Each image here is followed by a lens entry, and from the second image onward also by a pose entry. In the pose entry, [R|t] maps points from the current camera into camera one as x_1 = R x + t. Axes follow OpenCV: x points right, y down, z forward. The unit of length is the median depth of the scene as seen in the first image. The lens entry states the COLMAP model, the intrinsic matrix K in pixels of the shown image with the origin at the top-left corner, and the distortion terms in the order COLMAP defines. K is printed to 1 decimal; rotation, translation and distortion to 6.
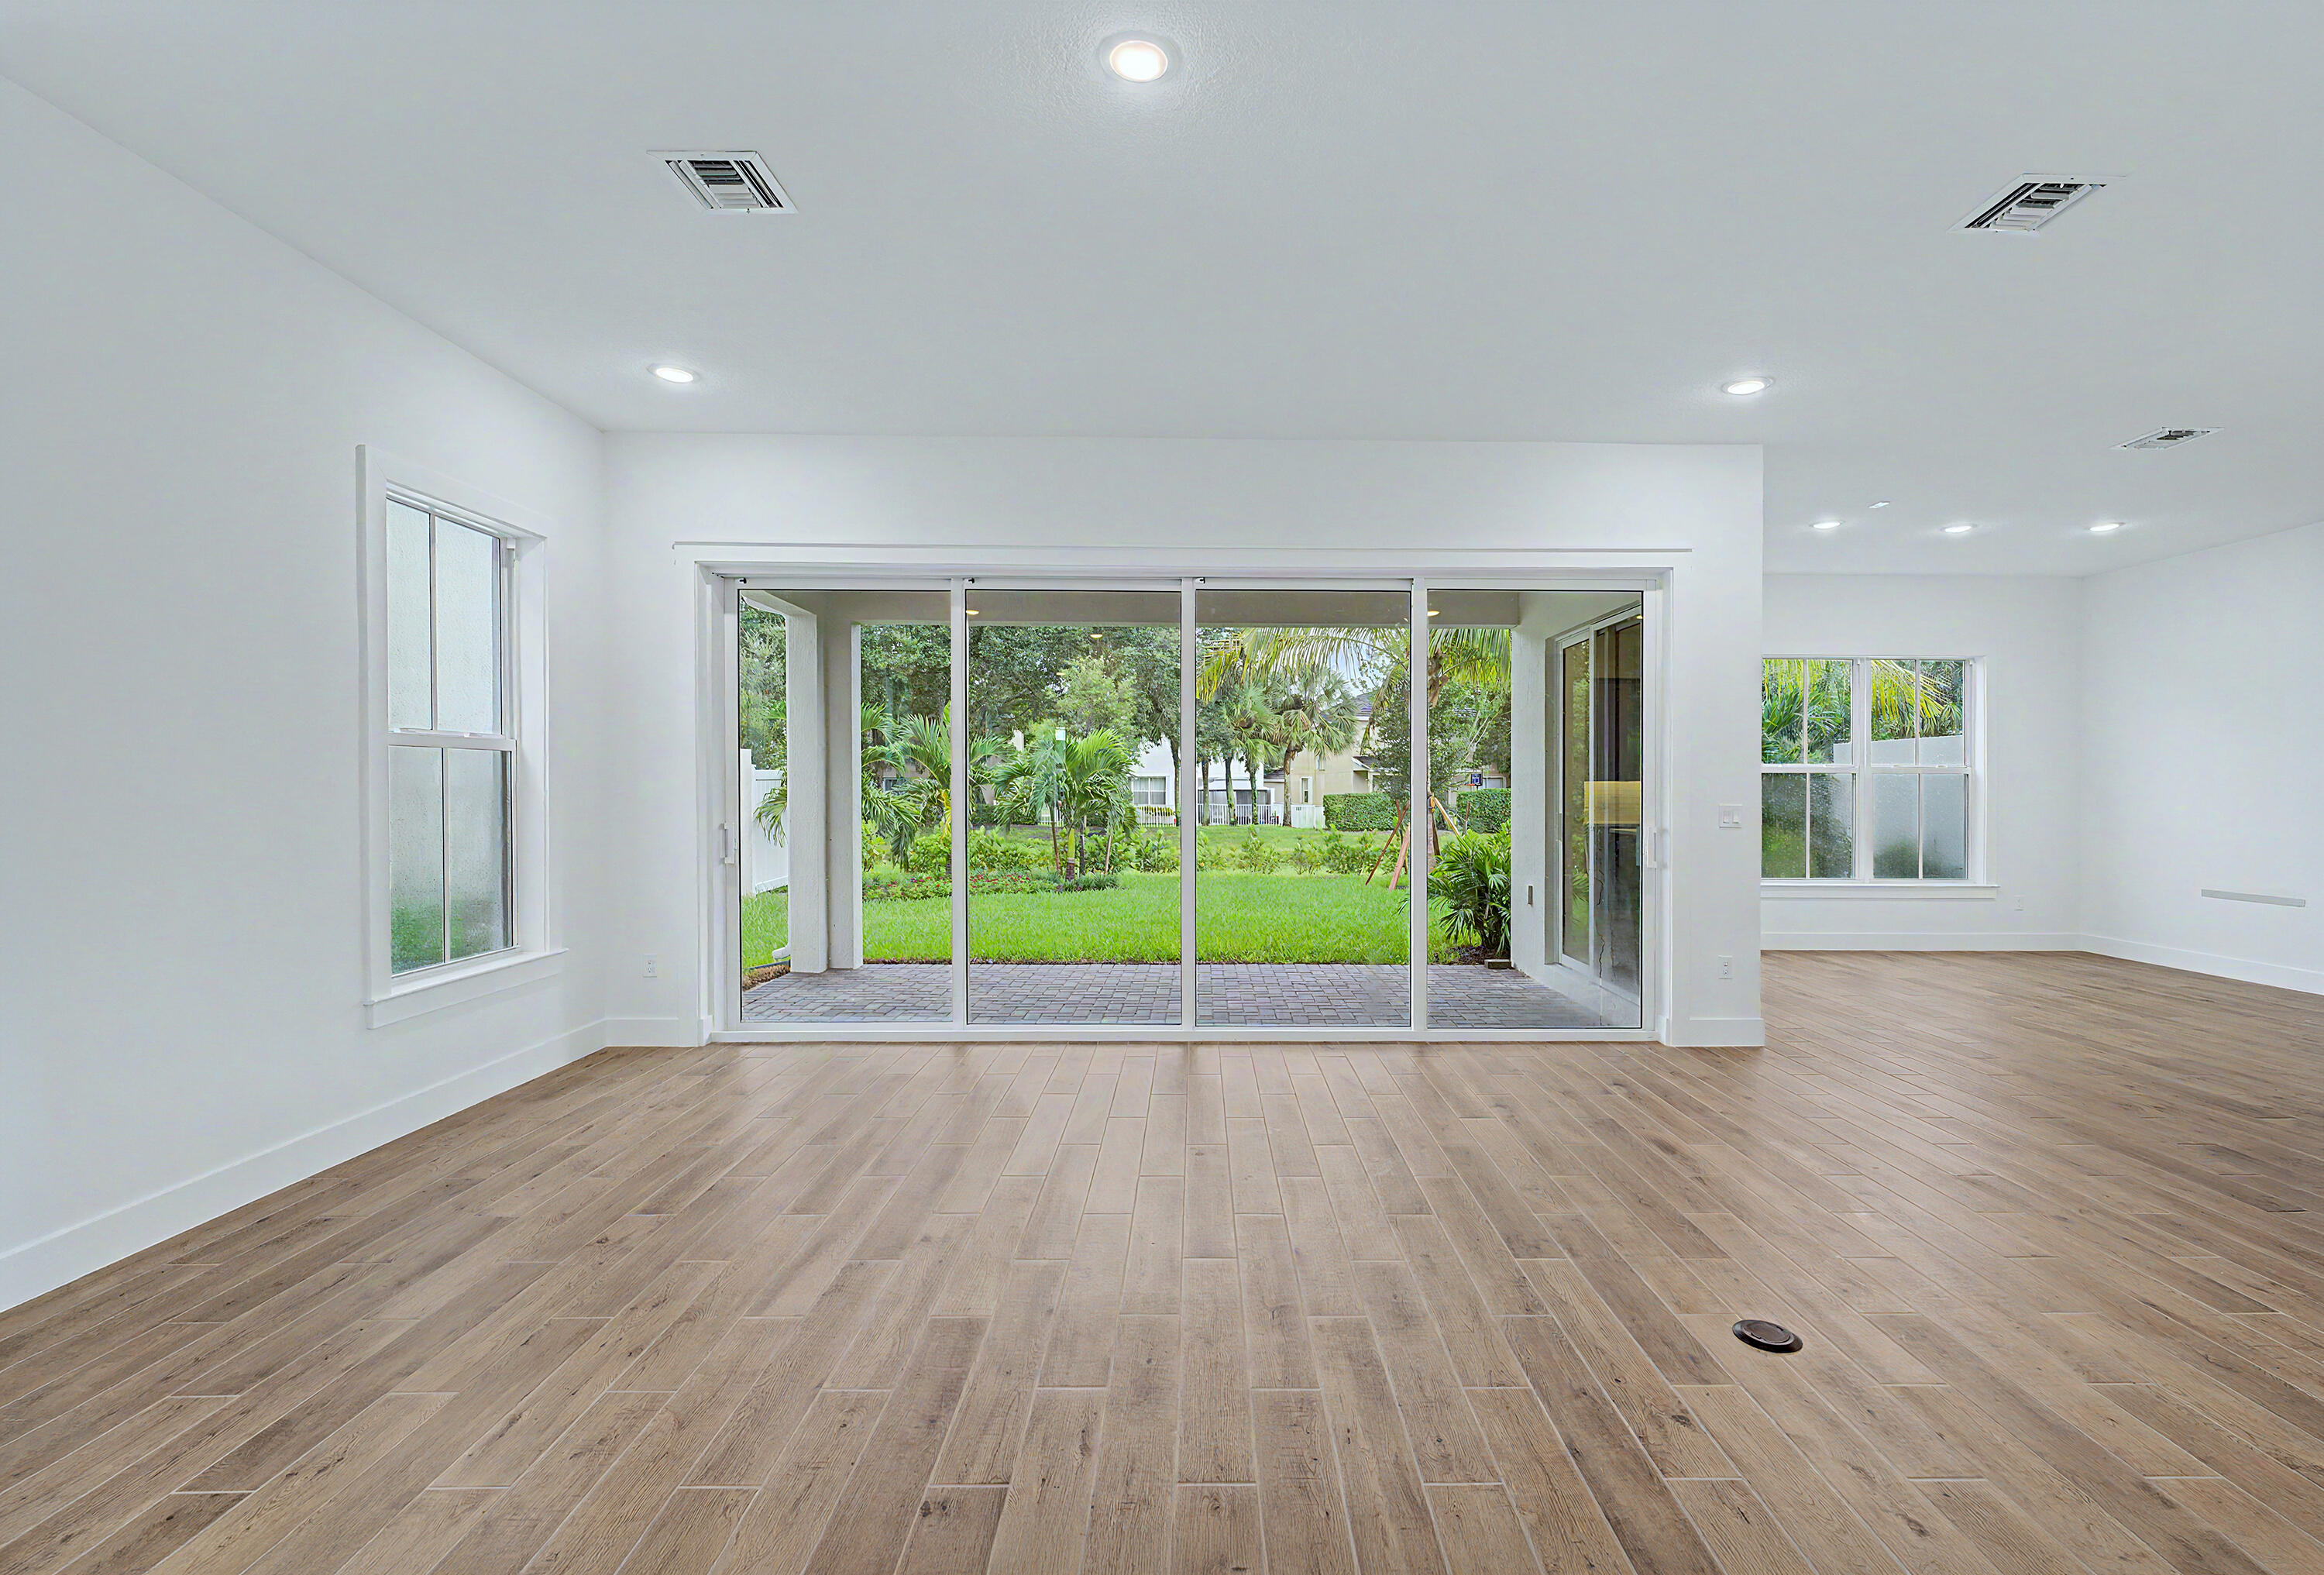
lens RADIAL K [[1014.1, 0, 1214.8], [0, 1014.1, 808.3], [0, 0, 1]] dist [-0.000054, 0.000513]
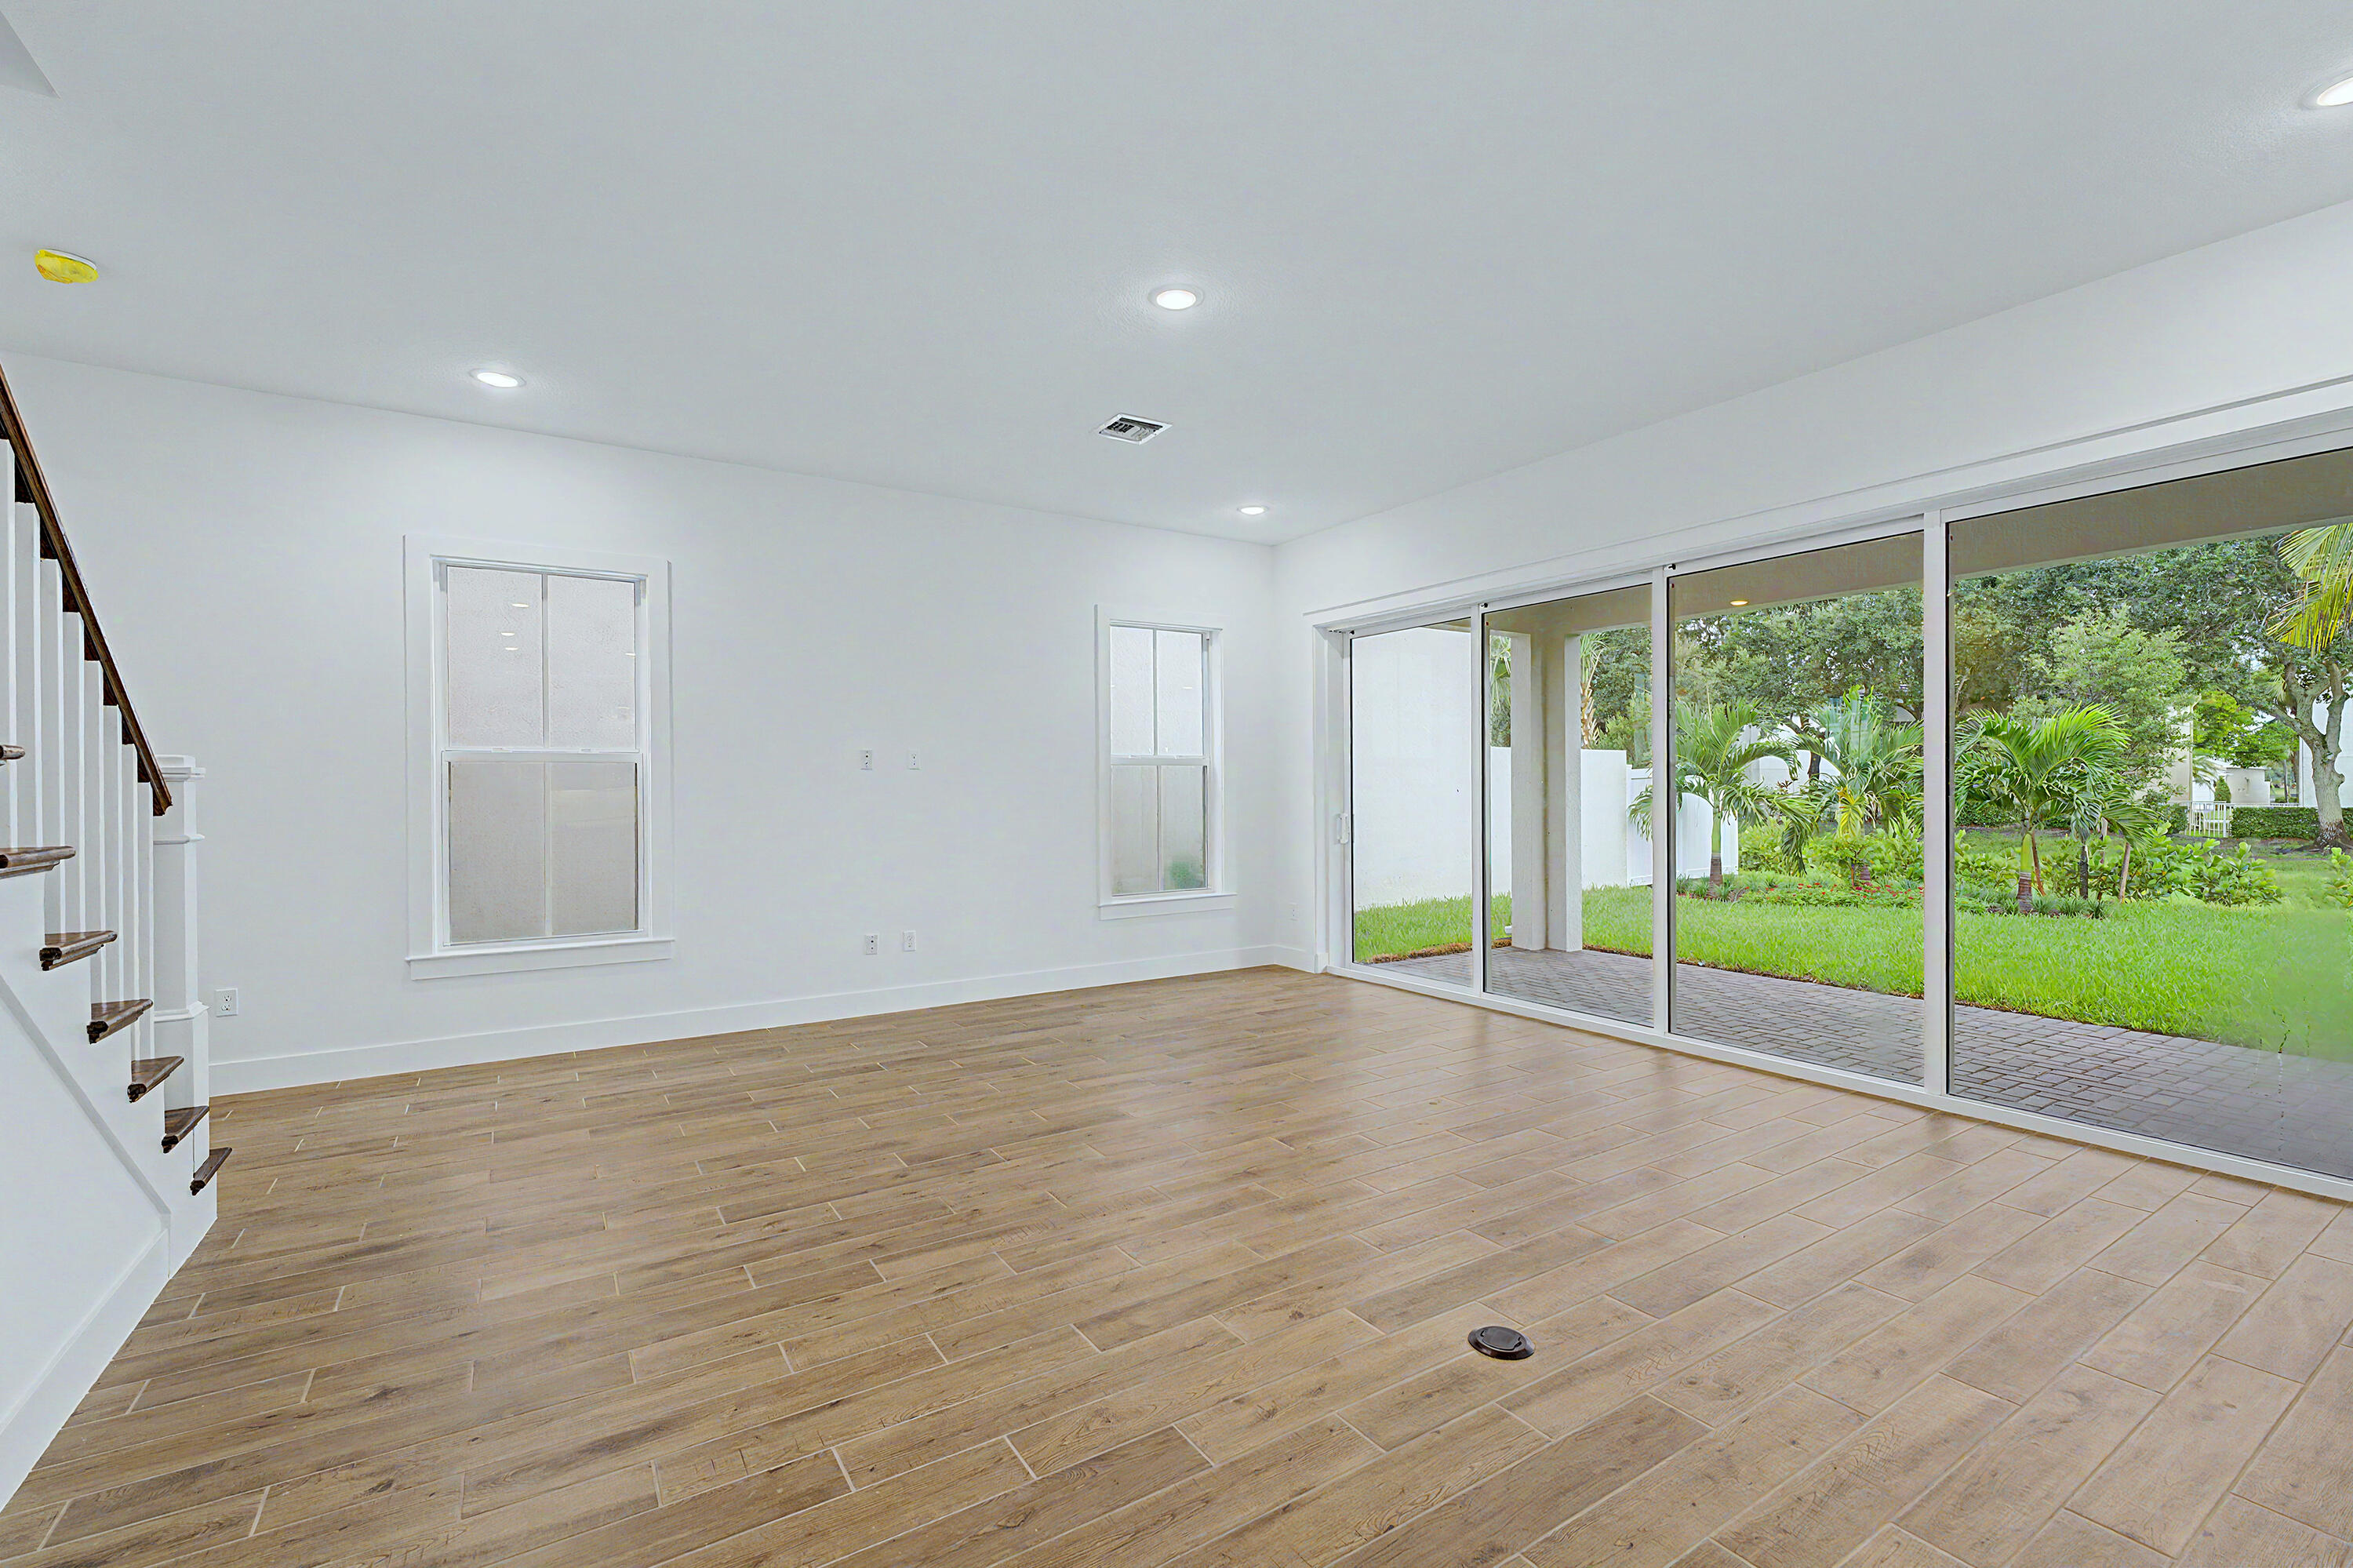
lens RADIAL K [[1020.1, 0, 1173.0], [0, 1020.1, 789.4], [0, 0, 1]] dist [-0.000272, 0.000617]
pose [[0.524536, -0.005450, -0.851371, 0.562131], [-0.009891, 0.999873, -0.012494, 0.002566], [0.851331, 0.014975, 0.524416, 0.097476]]
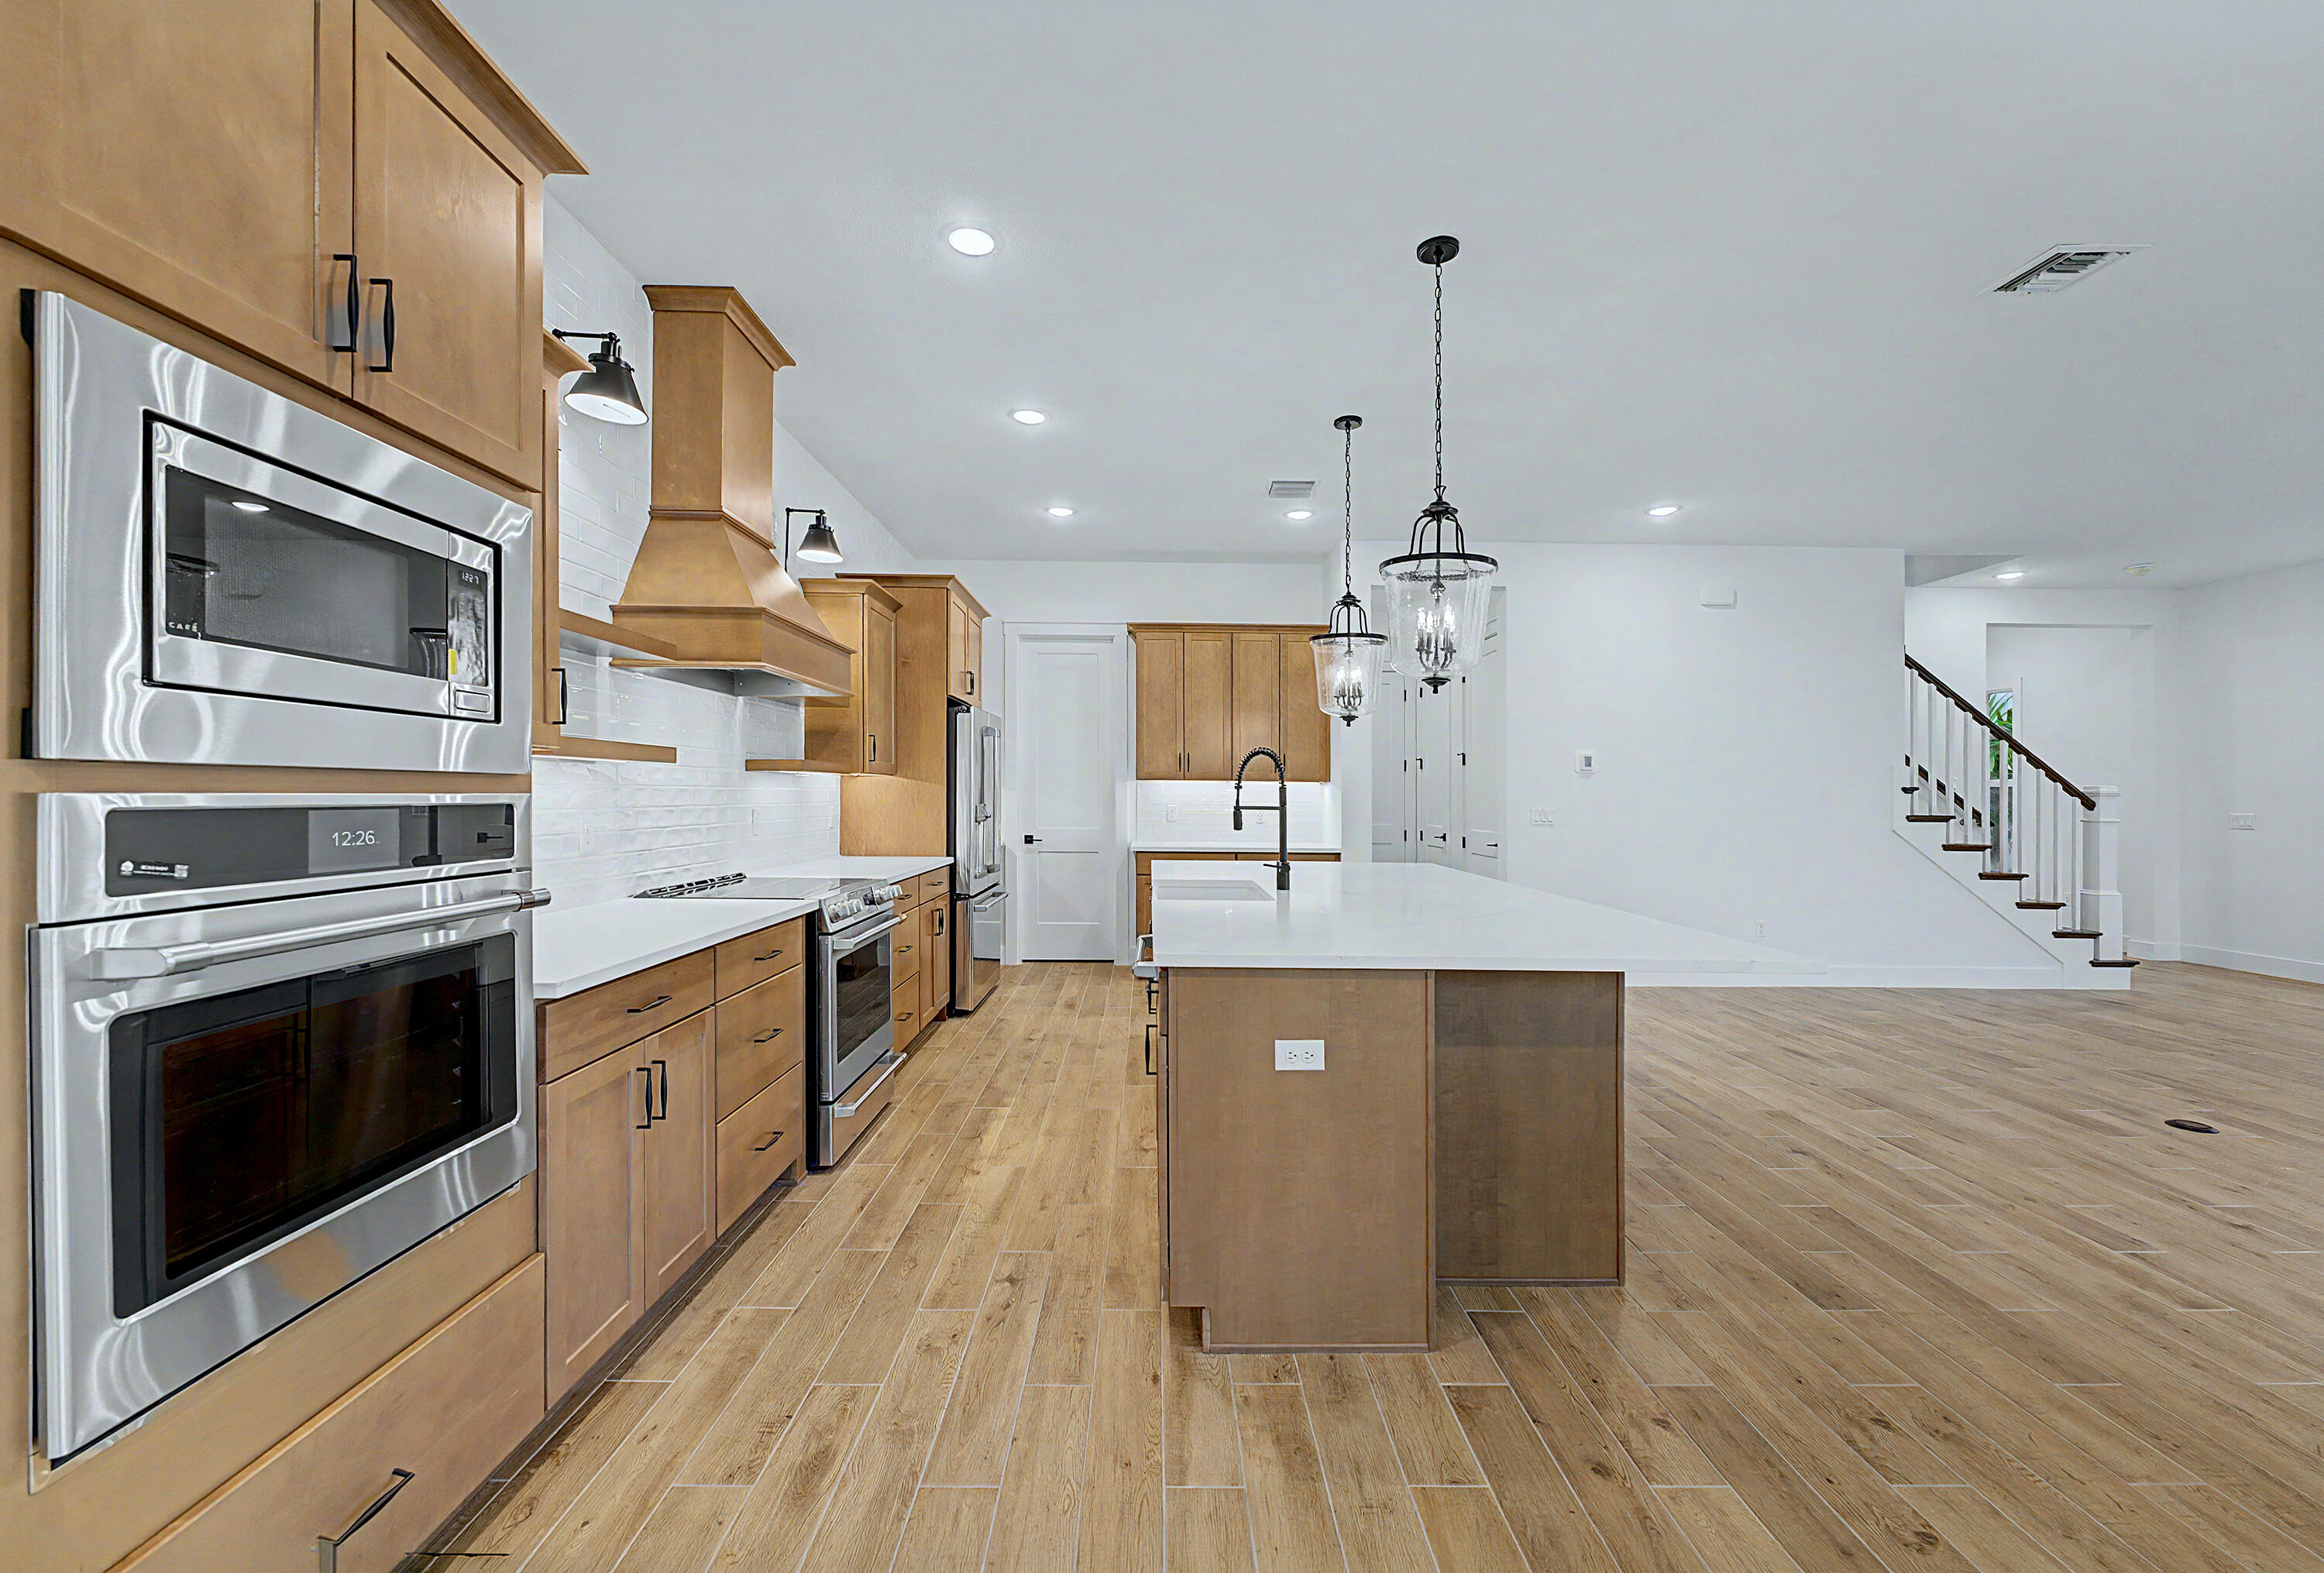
lens RADIAL K [[929.8, 0, 1149.7], [0, 929.8, 794.0], [0, 0, 1]] dist [-0.015091, -0.000544]
pose [[-0.999766, -0.011350, 0.018392, 1.036506], [-0.010990, 0.999748, 0.019563, -0.016499], [-0.018609, 0.019356, -0.999639, 1.168783]]
